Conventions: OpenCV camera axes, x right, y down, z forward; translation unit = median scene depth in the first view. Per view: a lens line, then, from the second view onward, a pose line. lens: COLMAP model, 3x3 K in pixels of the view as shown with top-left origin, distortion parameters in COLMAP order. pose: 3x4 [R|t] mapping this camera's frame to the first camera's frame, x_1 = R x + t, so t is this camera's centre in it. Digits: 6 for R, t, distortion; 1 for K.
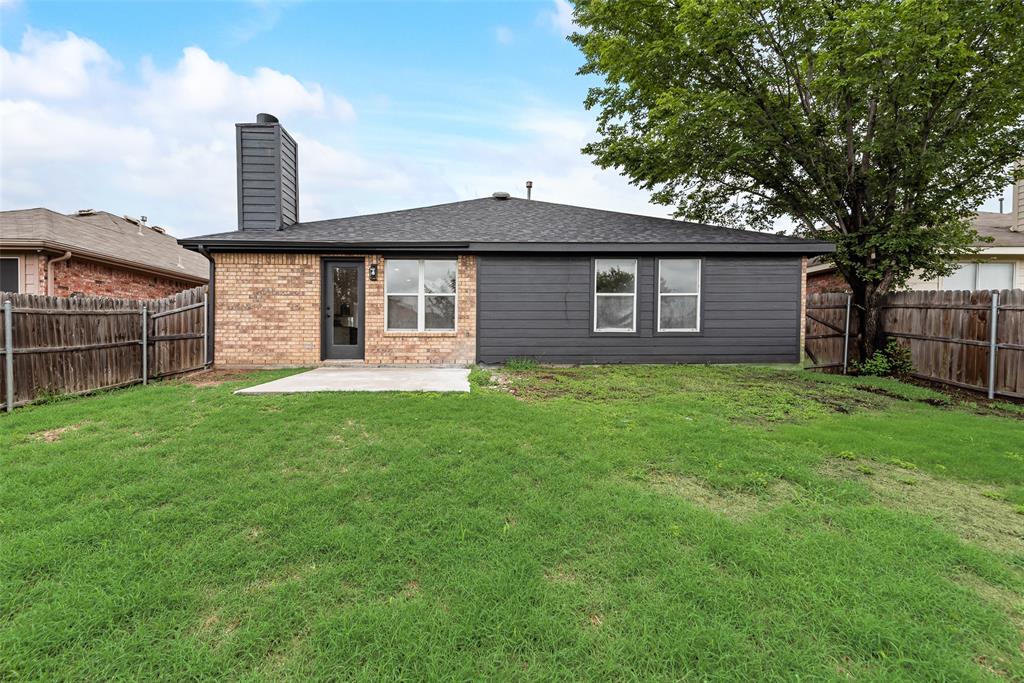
lens RADIAL K [[398.3, 0, 508.6], [0, 398.3, 342.0], [0, 0, 1]] dist [0.013418, -0.004850]
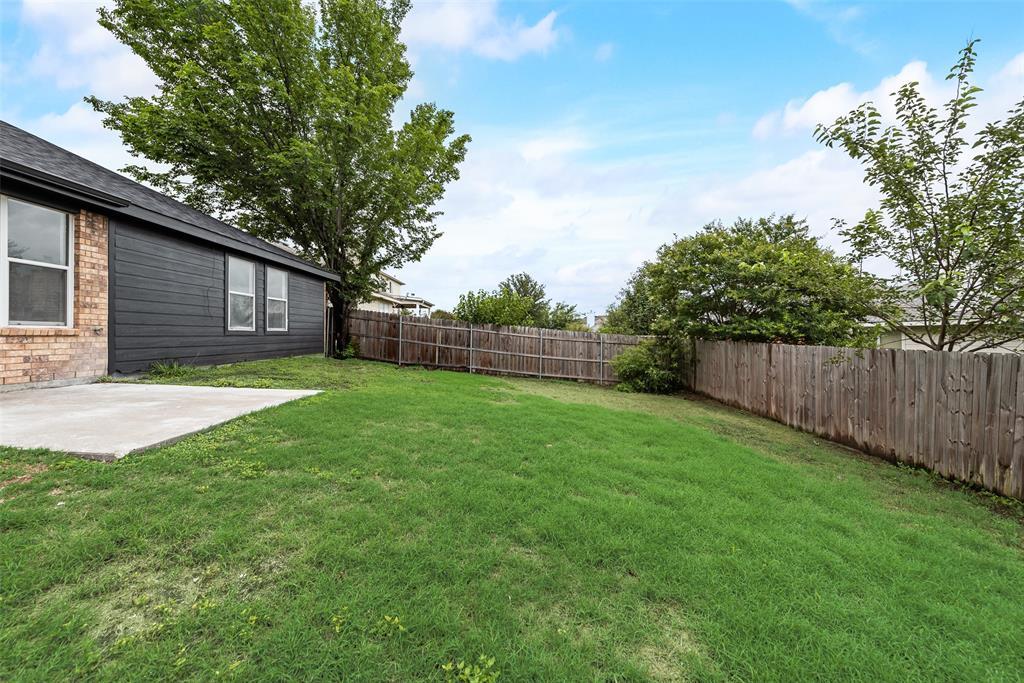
lens RADIAL K [[398.3, 0, 508.6], [0, 398.3, 342.0], [0, 0, 1]] dist [0.013418, -0.004850]
pose [[0.042298, -0.016648, 0.998966, -0.743661], [0.005116, 0.999852, 0.016446, -0.009652], [-0.999092, 0.004415, 0.042377, 0.281302]]
